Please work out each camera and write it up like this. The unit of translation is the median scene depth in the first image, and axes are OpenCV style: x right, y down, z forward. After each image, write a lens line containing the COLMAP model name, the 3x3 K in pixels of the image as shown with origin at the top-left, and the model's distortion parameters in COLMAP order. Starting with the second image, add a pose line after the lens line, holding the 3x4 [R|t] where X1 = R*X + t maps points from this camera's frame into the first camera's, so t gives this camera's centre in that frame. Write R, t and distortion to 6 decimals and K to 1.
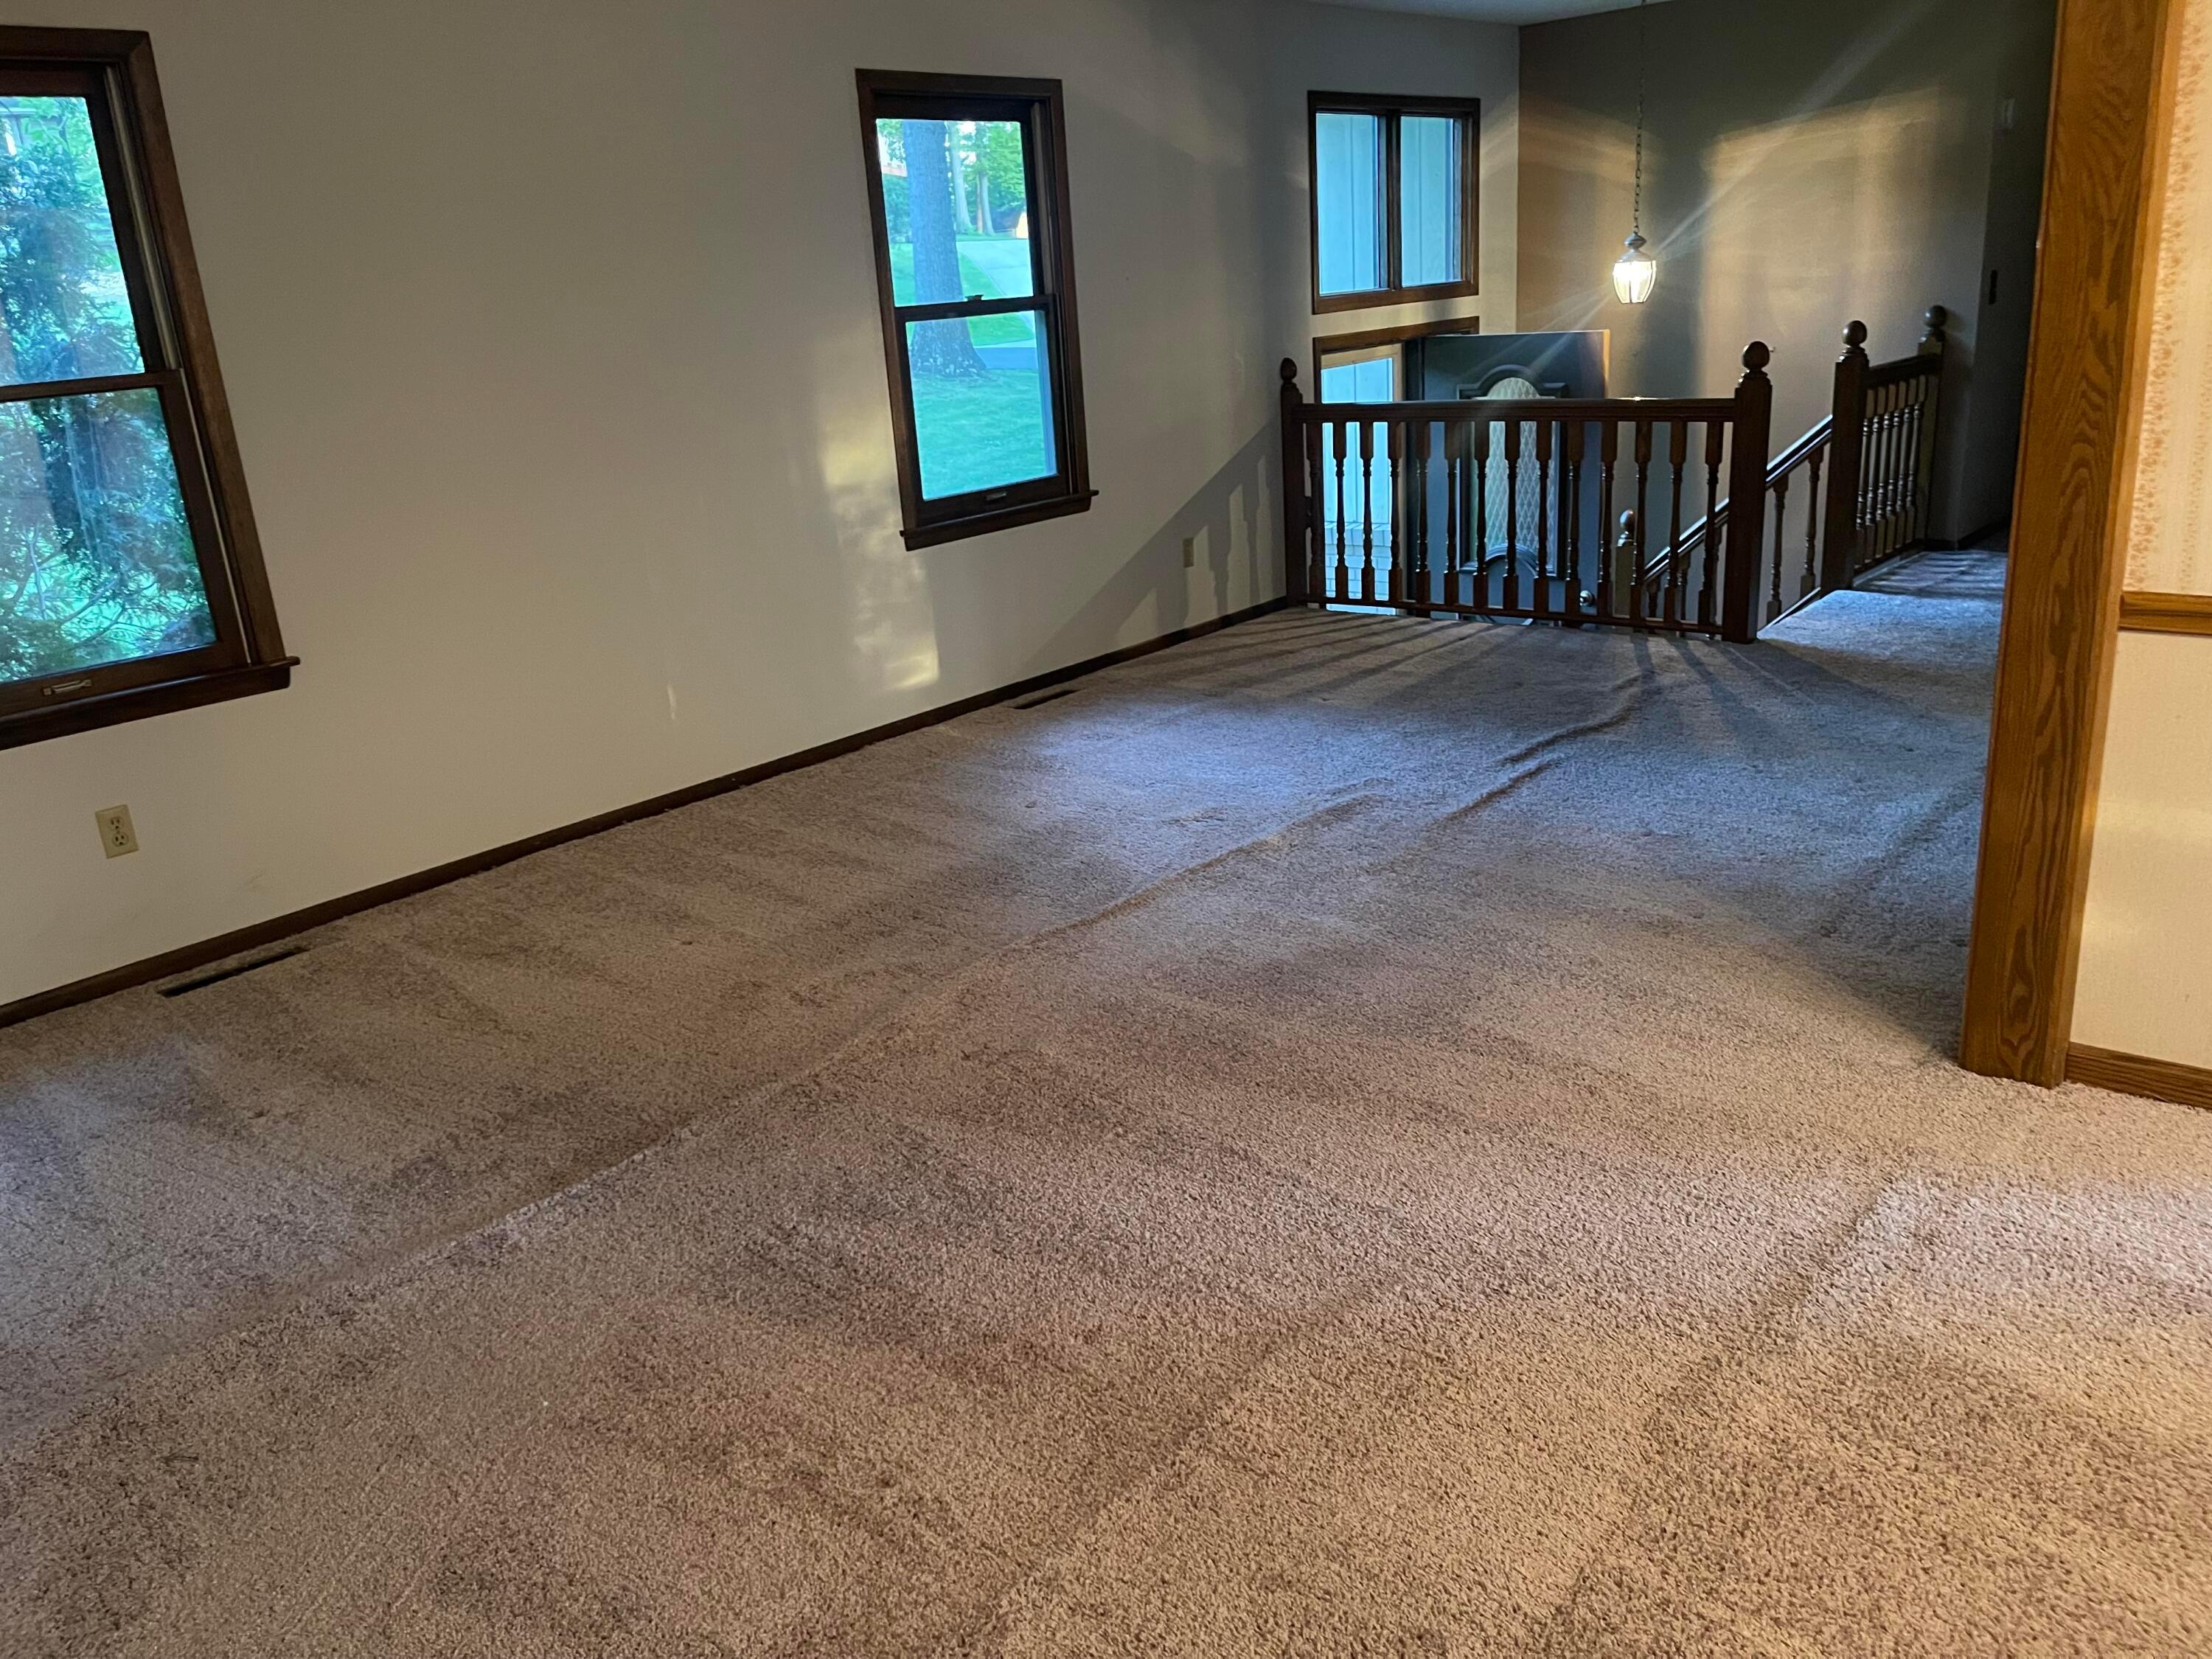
lens RADIAL K [[1643.0, 0, 1106.0], [0, 1643.0, 829.5], [0, 0, 1]] dist [0.031035, -0.005058]
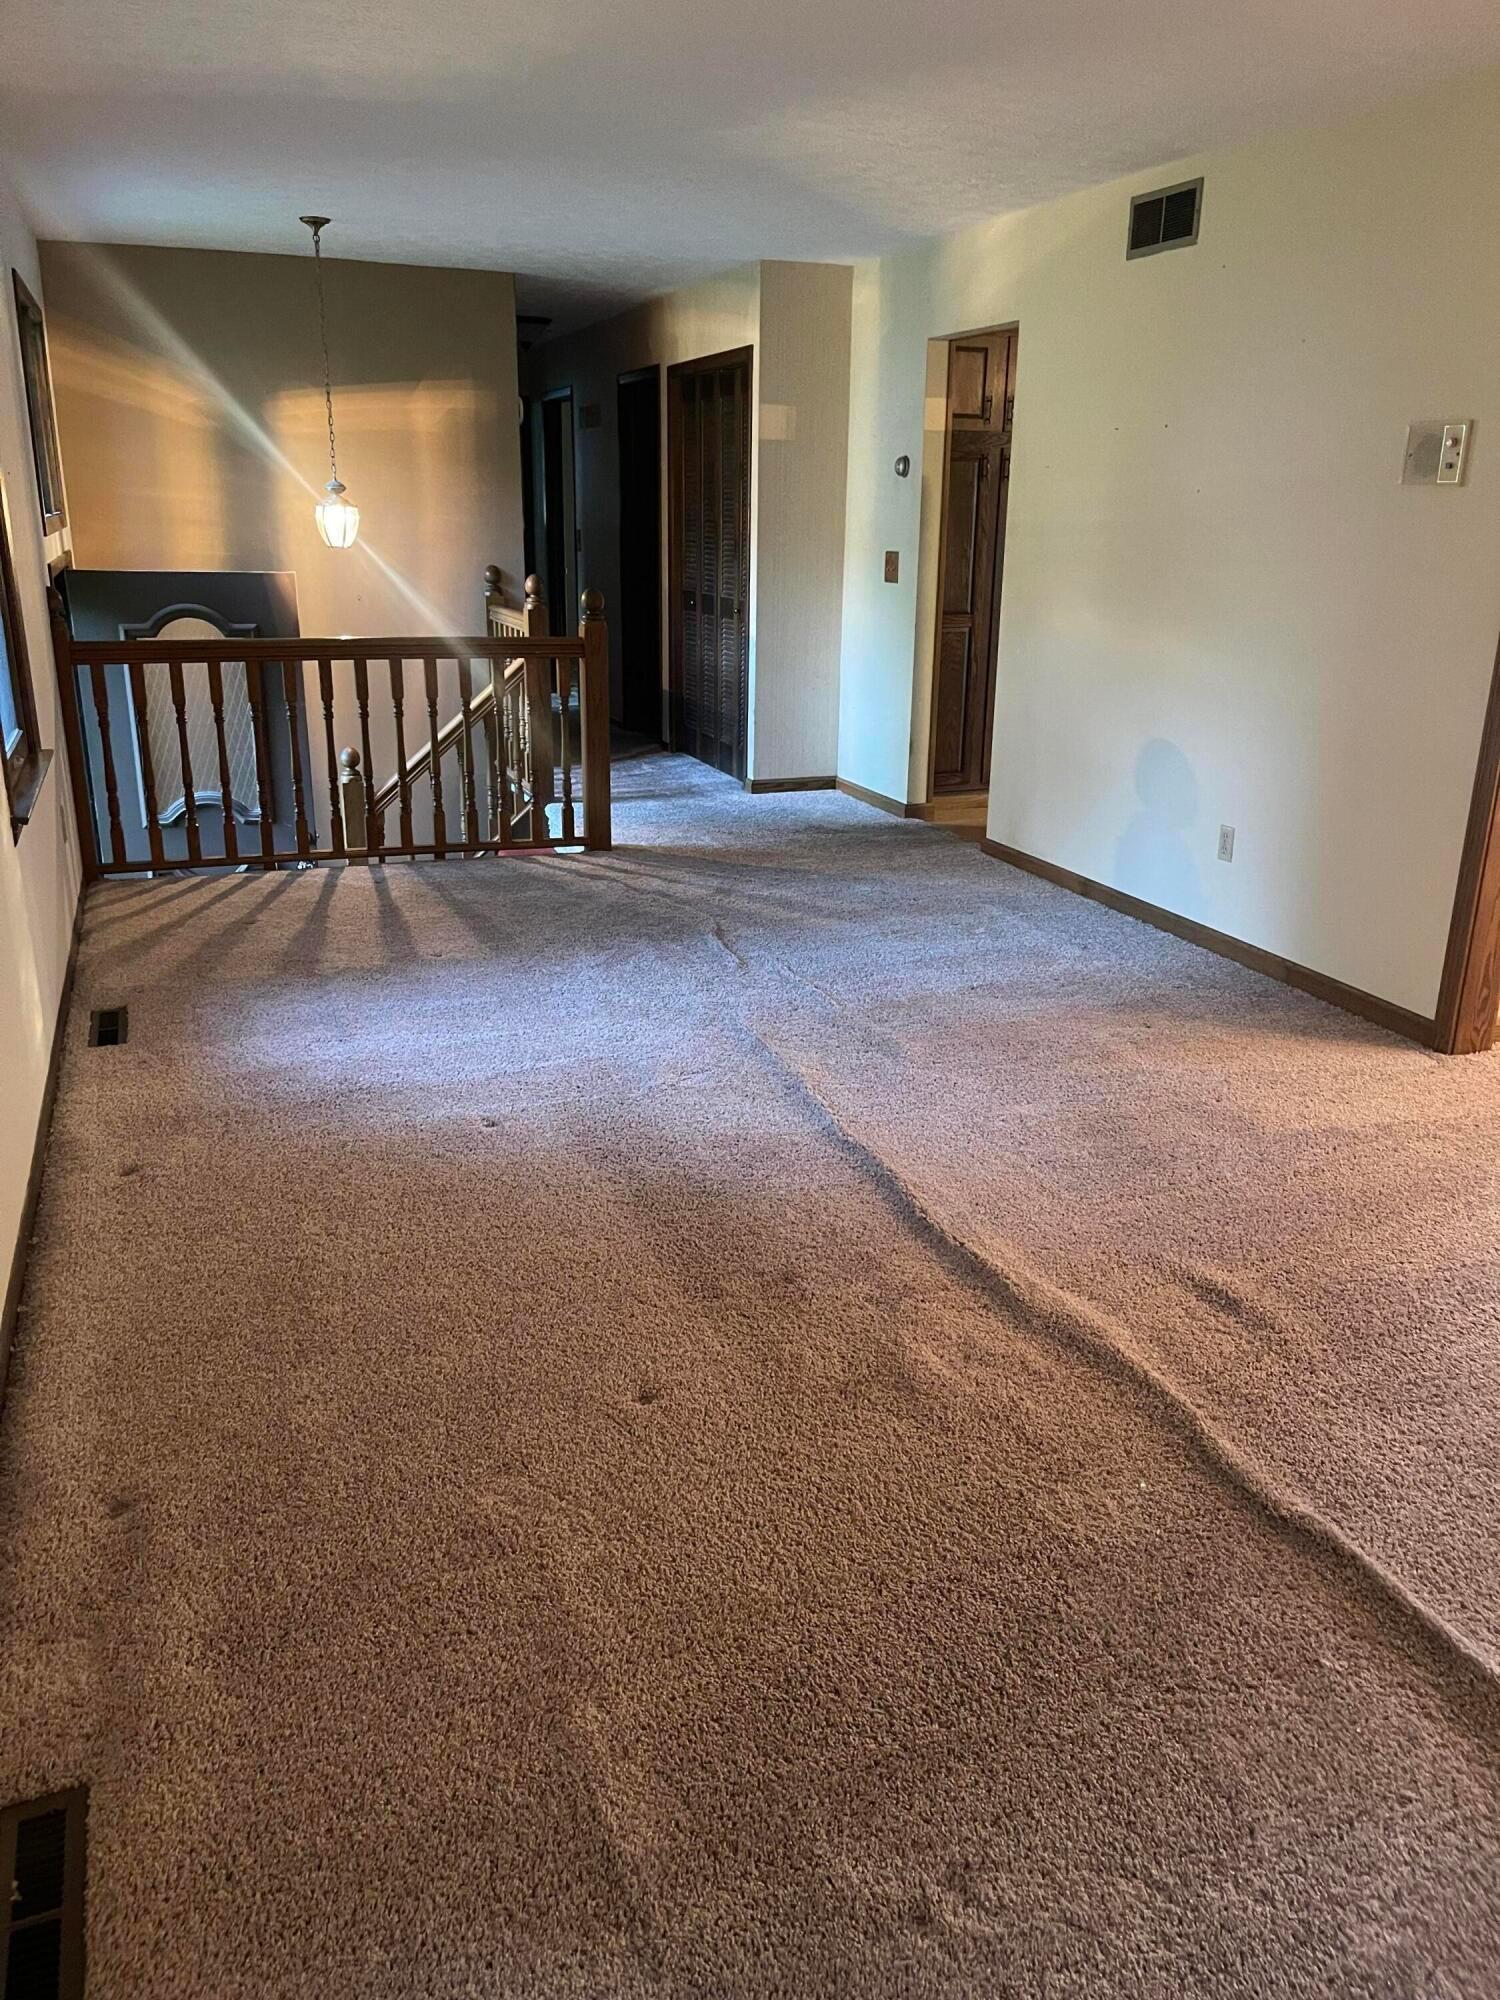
lens RADIAL K [[1485.5, 0, 750.0], [0, 1485.5, 1000.0], [0, 0, 1]] dist [0.031035, -0.005058]
pose [[0.487916, -0.206584, 0.848093, -0.478327], [0.229459, 0.967775, 0.103727, -0.098101], [-0.842192, 0.143993, 0.519595, 0.404894]]
